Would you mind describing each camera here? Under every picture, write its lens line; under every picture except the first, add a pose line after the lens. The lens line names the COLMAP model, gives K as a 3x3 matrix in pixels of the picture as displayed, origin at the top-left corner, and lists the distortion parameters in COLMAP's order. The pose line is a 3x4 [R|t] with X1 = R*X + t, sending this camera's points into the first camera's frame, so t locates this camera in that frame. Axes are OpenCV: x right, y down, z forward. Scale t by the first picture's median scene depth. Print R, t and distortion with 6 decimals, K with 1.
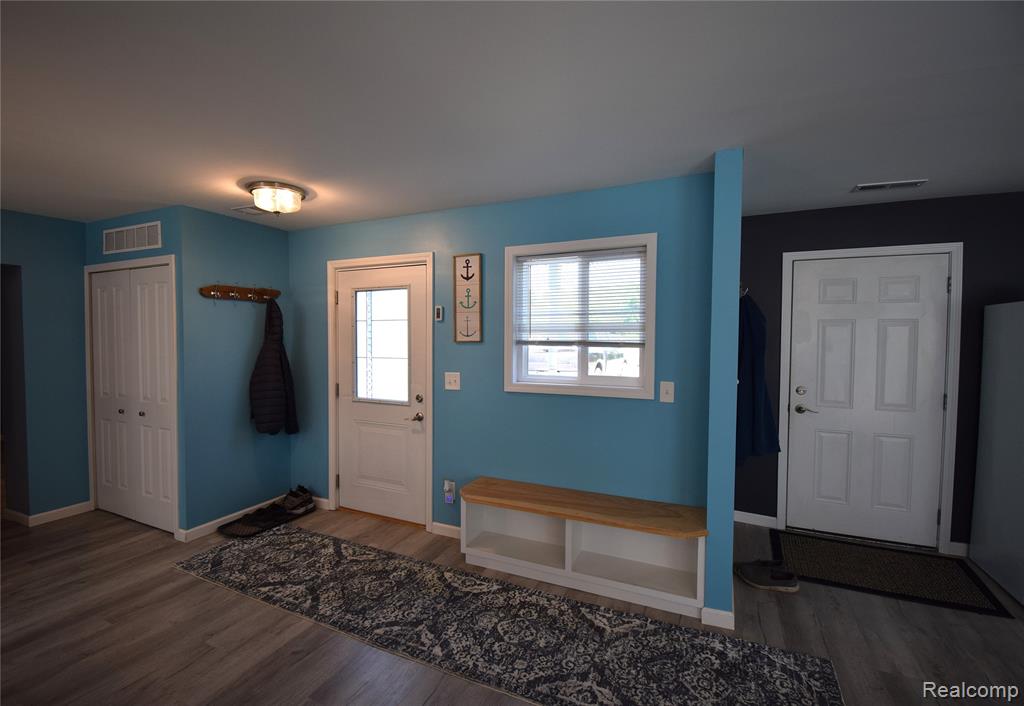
lens RADIAL K [[463.4, 0, 497.2], [0, 463.4, 352.1], [0, 0, 1]] dist [-0.001716, -0.000557]
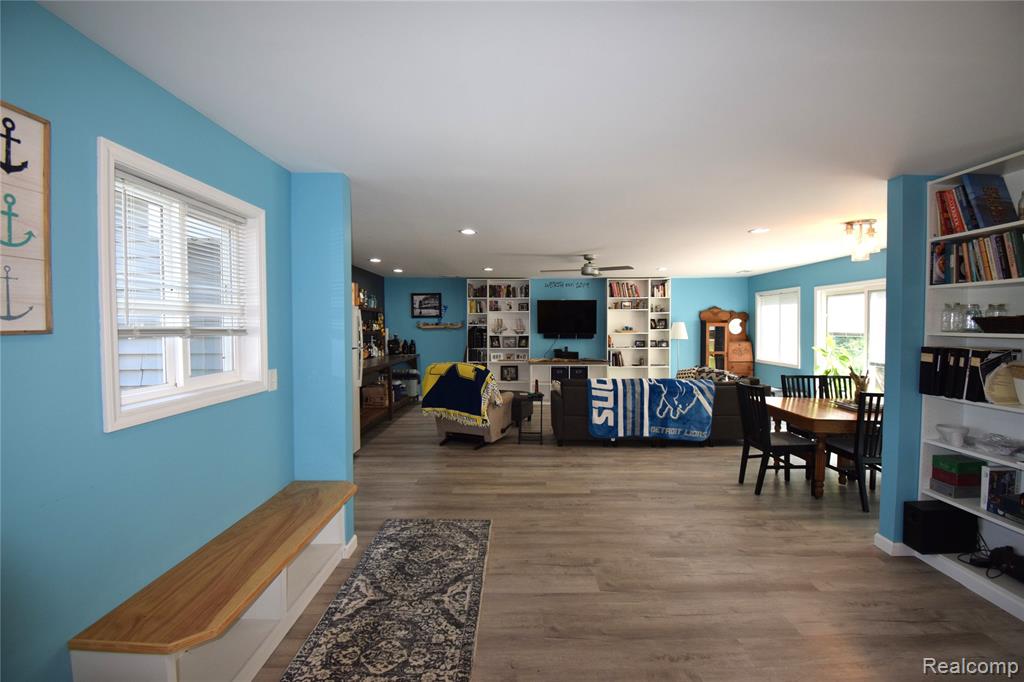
lens RADIAL K [[448.2, 0, 514.8], [0, 448.2, 337.7], [0, 0, 1]] dist [0.003241, -0.016044]
pose [[-0.429981, -0.024315, 0.902511, -0.603494], [0.029940, 0.998703, 0.041171, -0.021914], [-0.902341, 0.044724, -0.428695, 0.825927]]
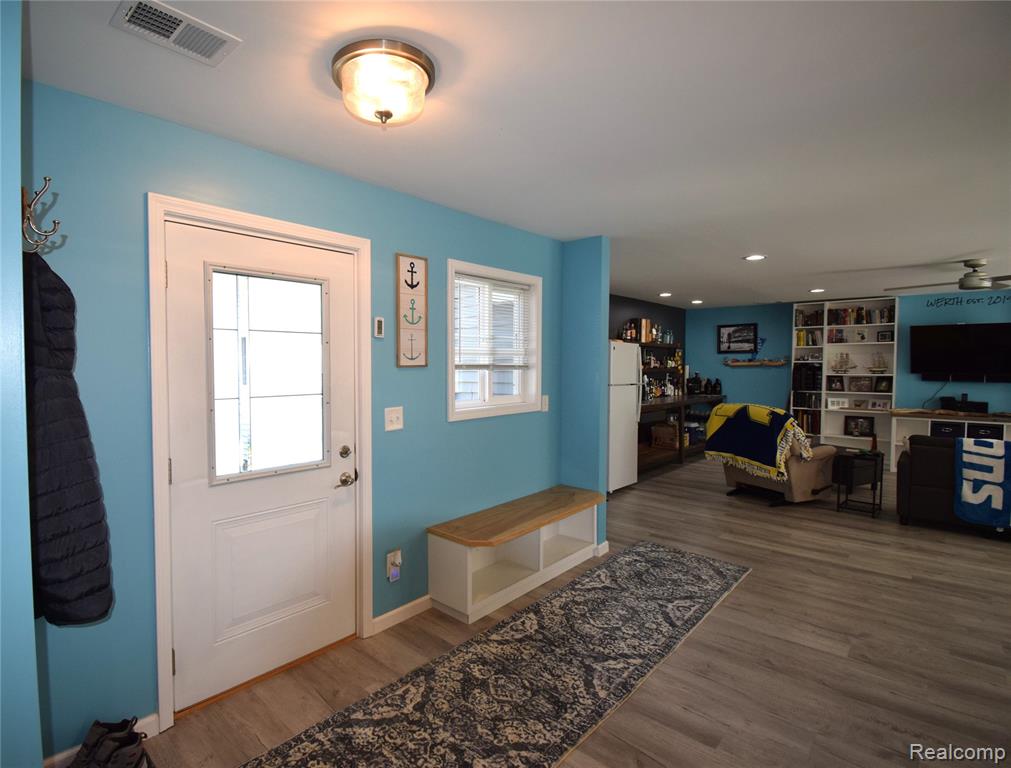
lens RADIAL K [[506.4, 0, 436.8], [0, 506.4, 383.2], [0, 0, 1]] dist [0.001606, -0.000253]
pose [[0.338140, -0.039203, 0.940279, -0.919311], [0.031930, 0.999035, 0.030170, -0.019099], [-0.940554, 0.019821, 0.339065, 0.707540]]
